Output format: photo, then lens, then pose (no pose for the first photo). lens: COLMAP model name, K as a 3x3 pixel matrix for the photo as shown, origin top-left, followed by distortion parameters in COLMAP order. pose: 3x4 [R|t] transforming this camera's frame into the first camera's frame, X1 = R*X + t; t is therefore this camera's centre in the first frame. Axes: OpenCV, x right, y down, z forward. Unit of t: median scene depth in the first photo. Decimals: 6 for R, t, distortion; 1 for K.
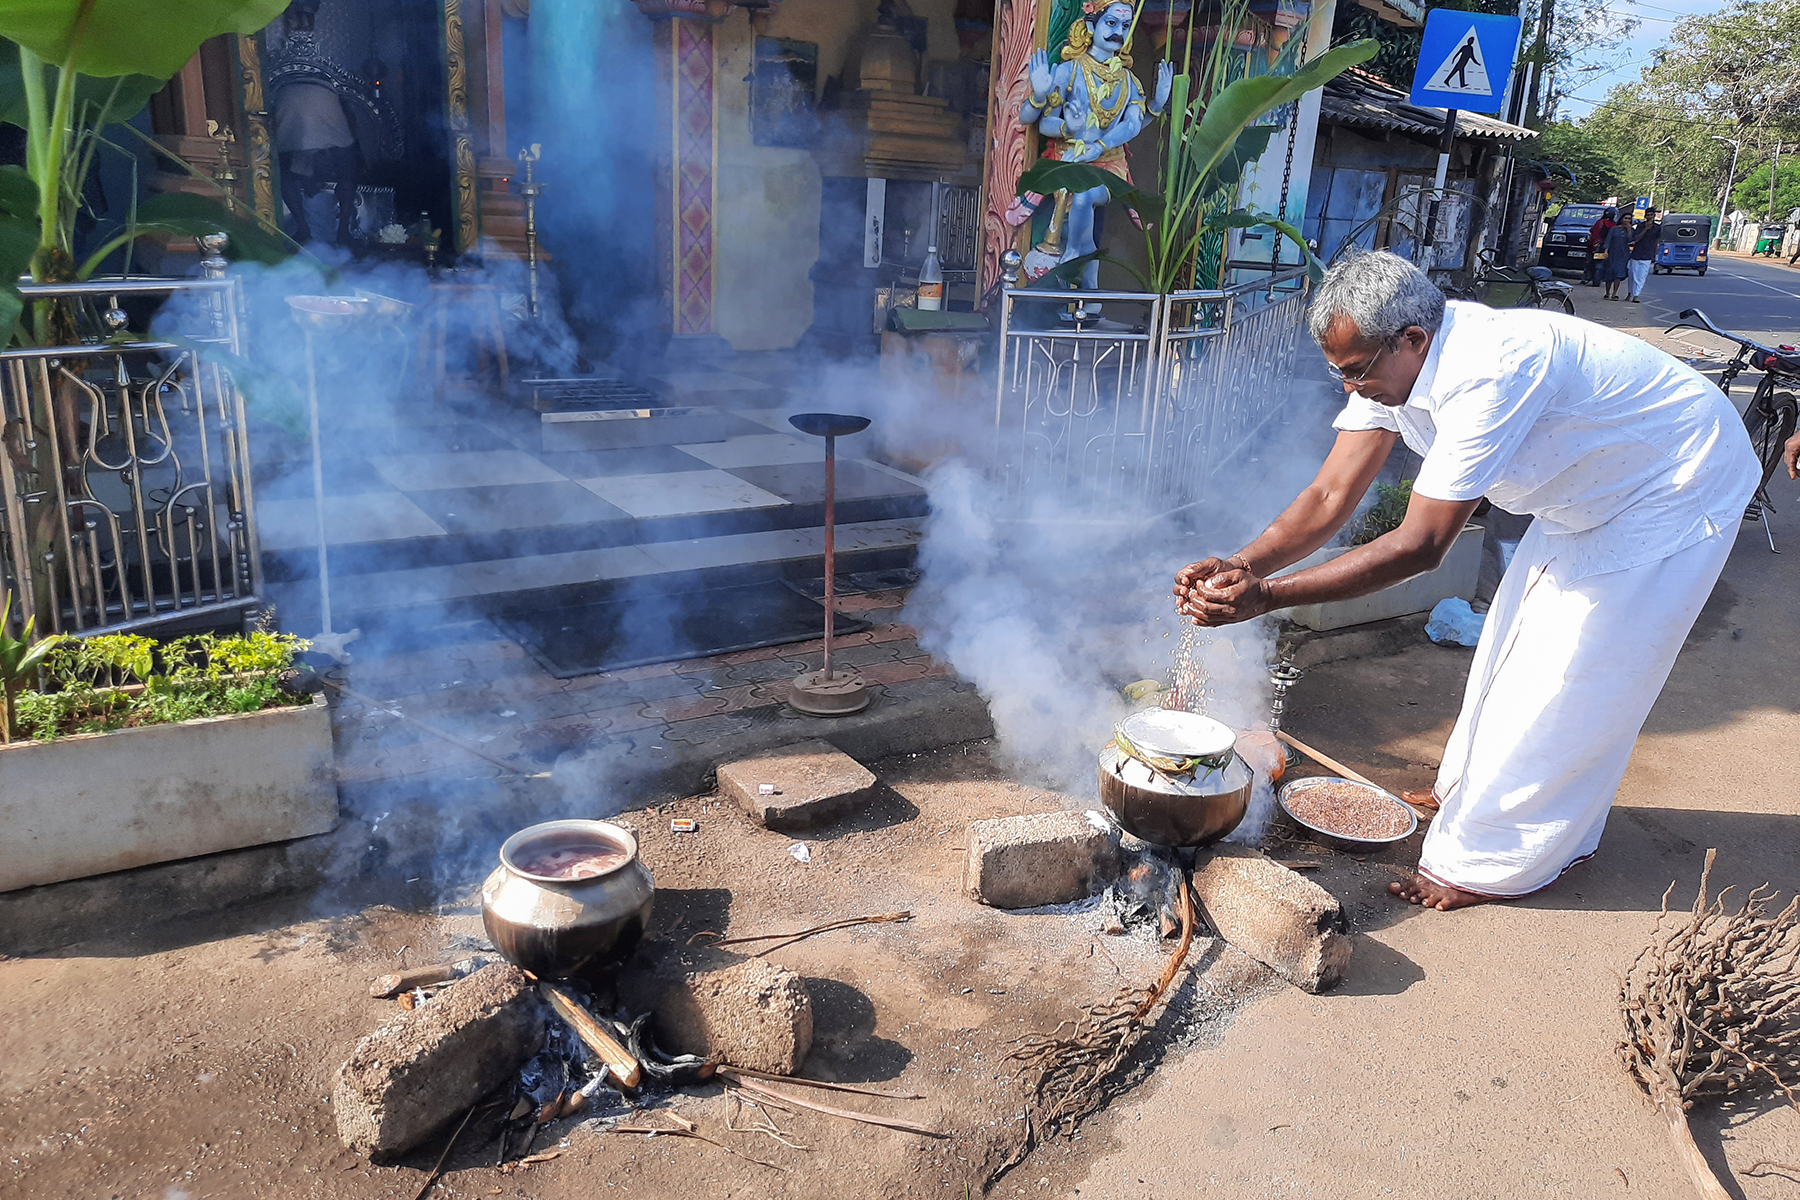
lens RADIAL K [[1321.6, 0, 900.0], [0, 1321.6, 600.0], [0, 0, 1]] dist [0.019359, -0.004055]
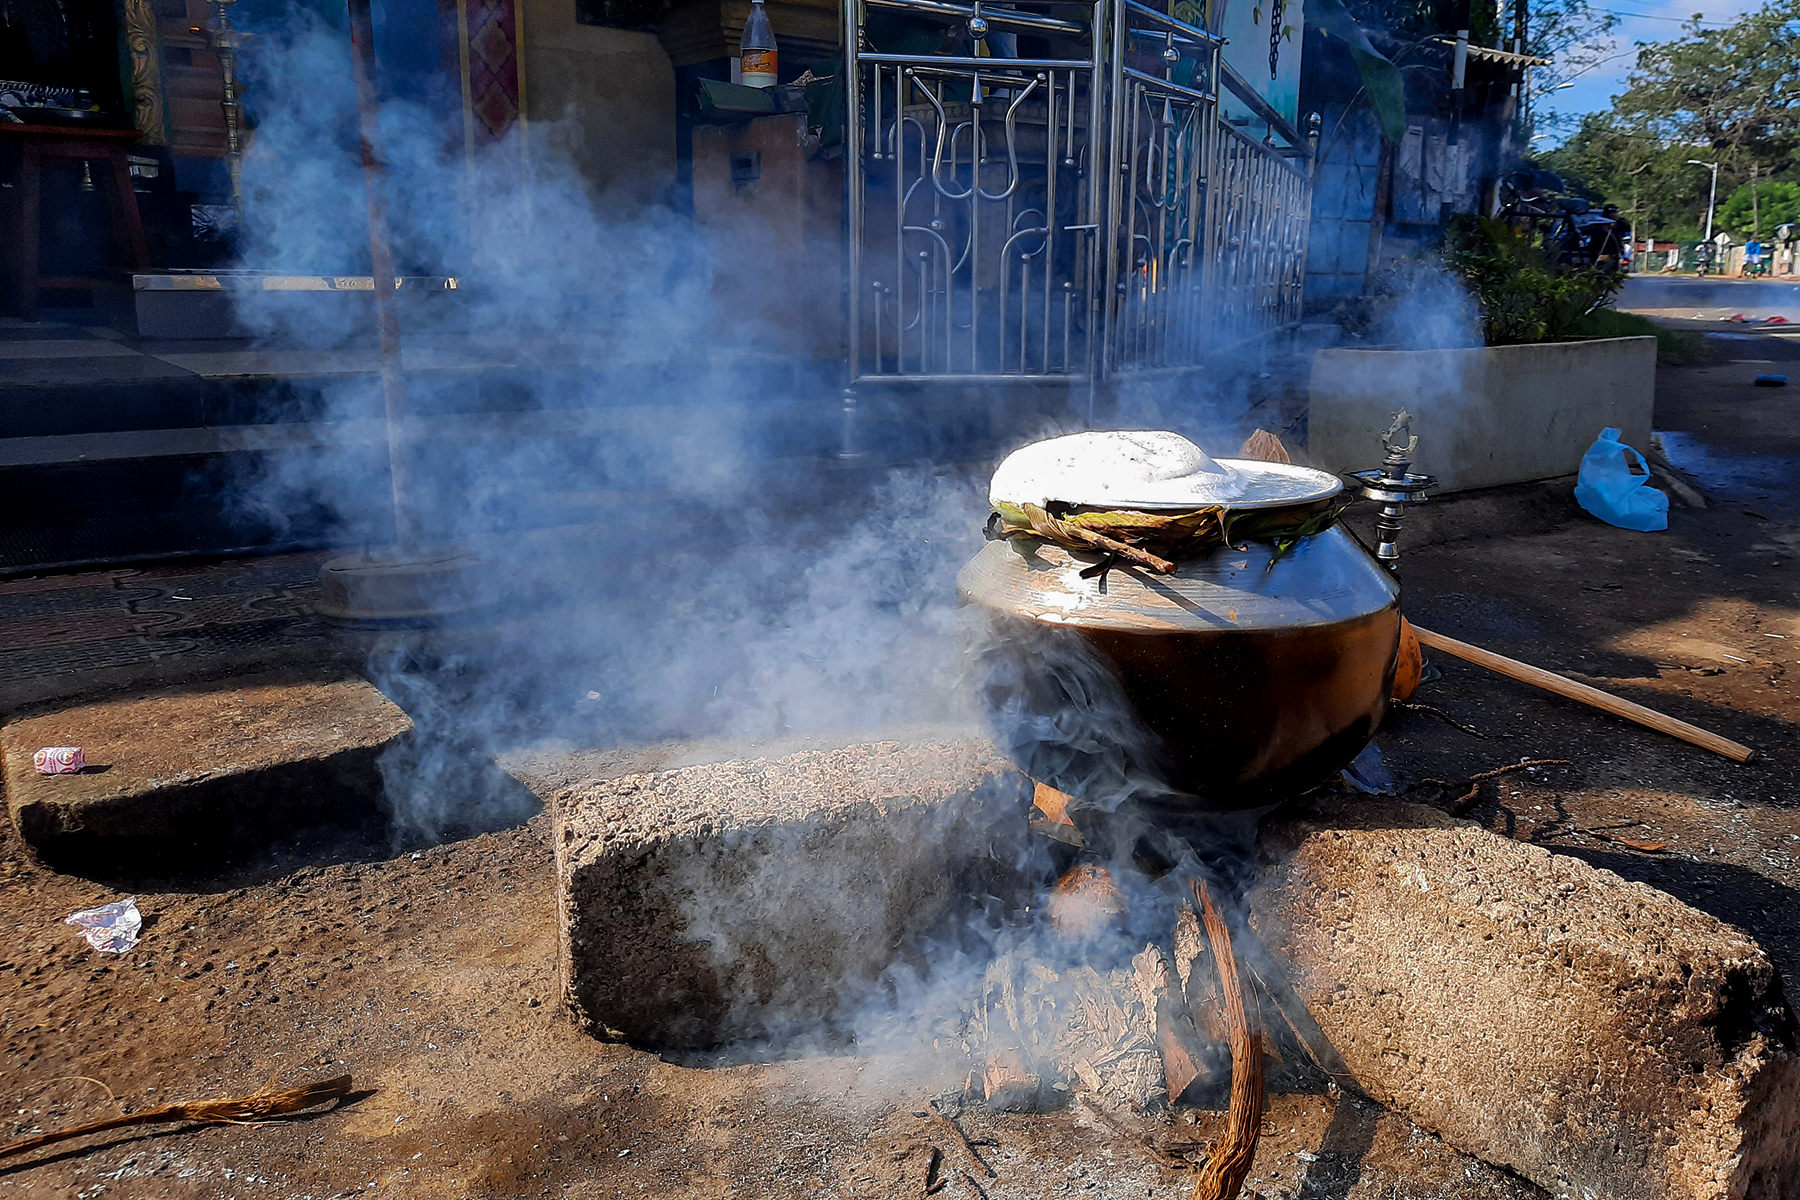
lens RADIAL K [[1407.5, 0, 986.6], [0, 1407.5, 566.5], [0, 0, 1]] dist [0.015293, -0.004843]
pose [[0.995826, -0.052720, 0.074507, 0.070656], [0.059554, 0.993912, -0.092693, 0.080998], [-0.069167, 0.096743, 0.992903, 0.340459]]
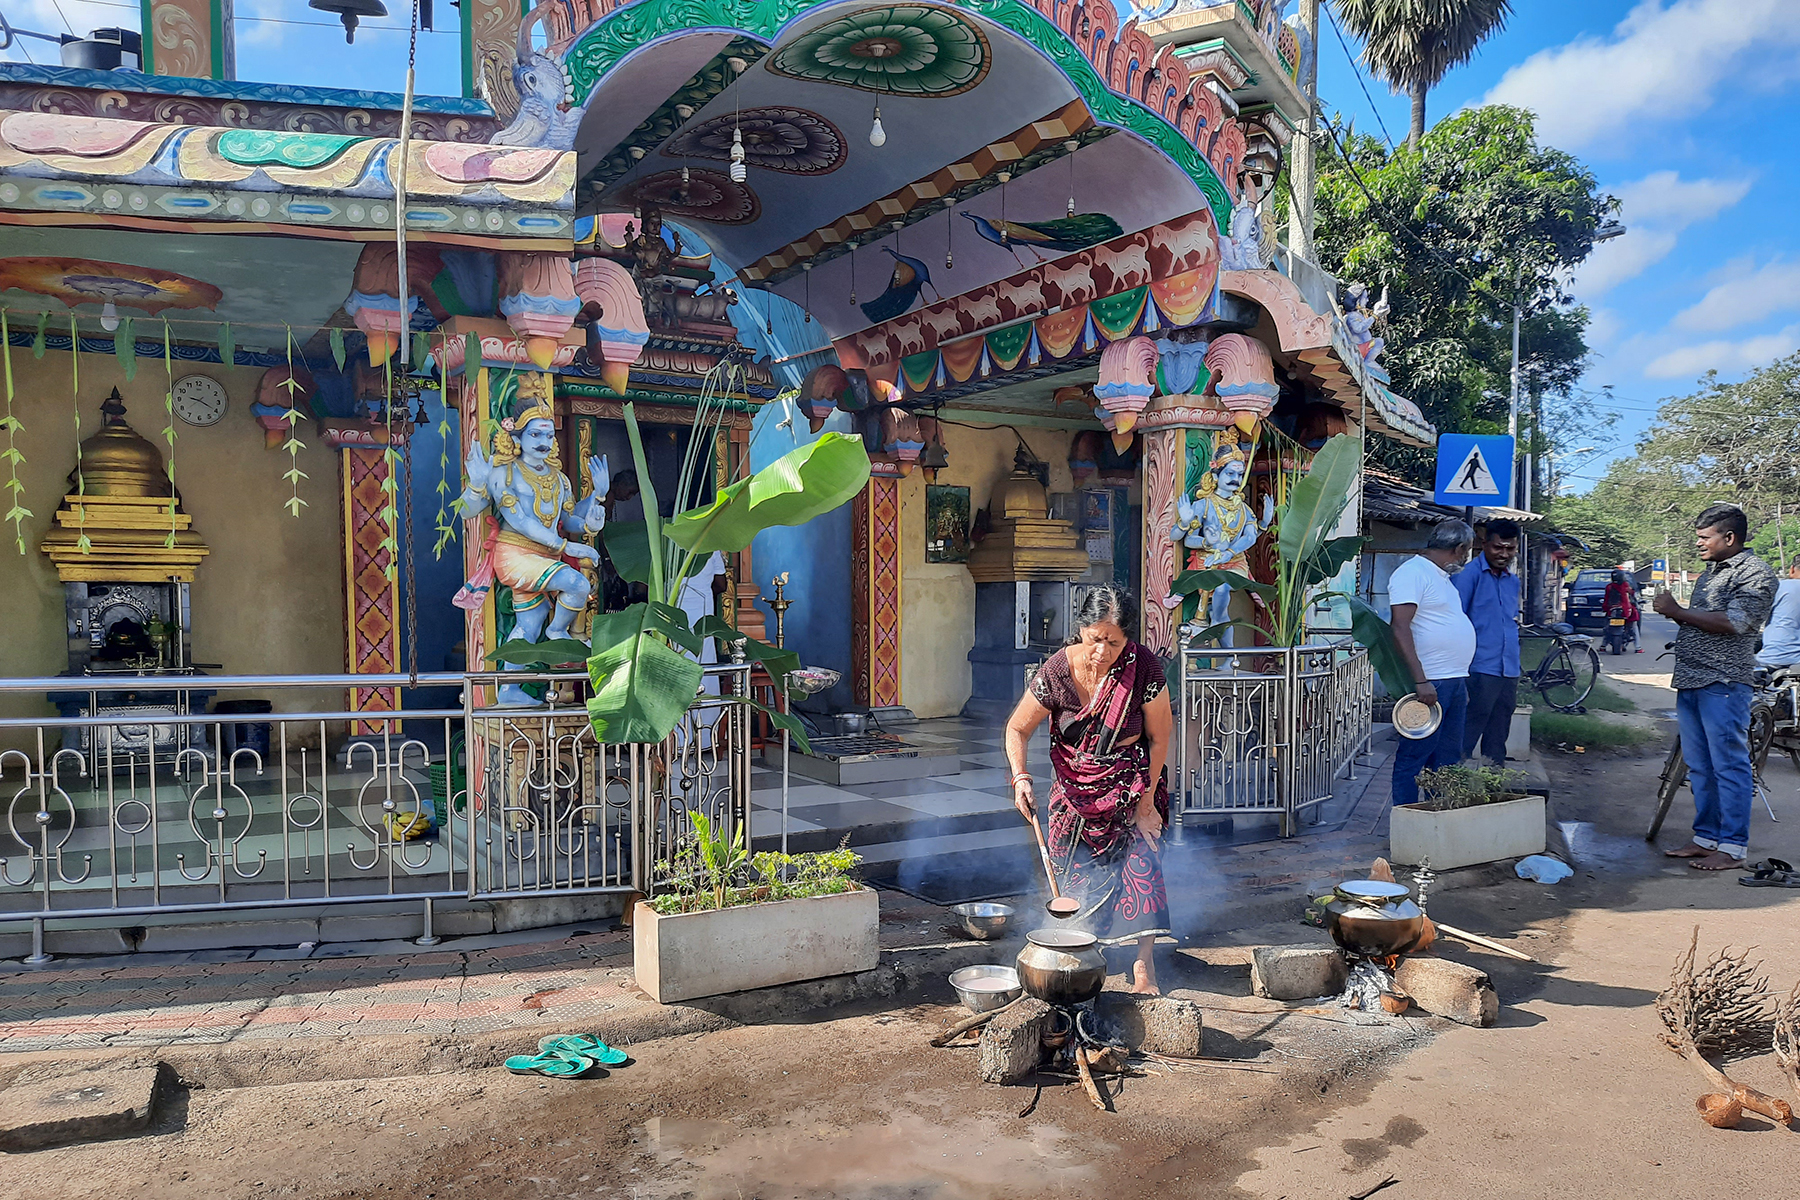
lens RADIAL K [[1360.7, 0, 891.6], [0, 1360.7, 666.9], [0, 0, 1]] dist [0.061393, -0.069438]
pose [[0.998372, -0.052066, -0.023286, -0.181993], [0.044889, 0.969148, -0.242358, 0.117492], [0.035186, 0.240919, 0.969907, -0.410914]]
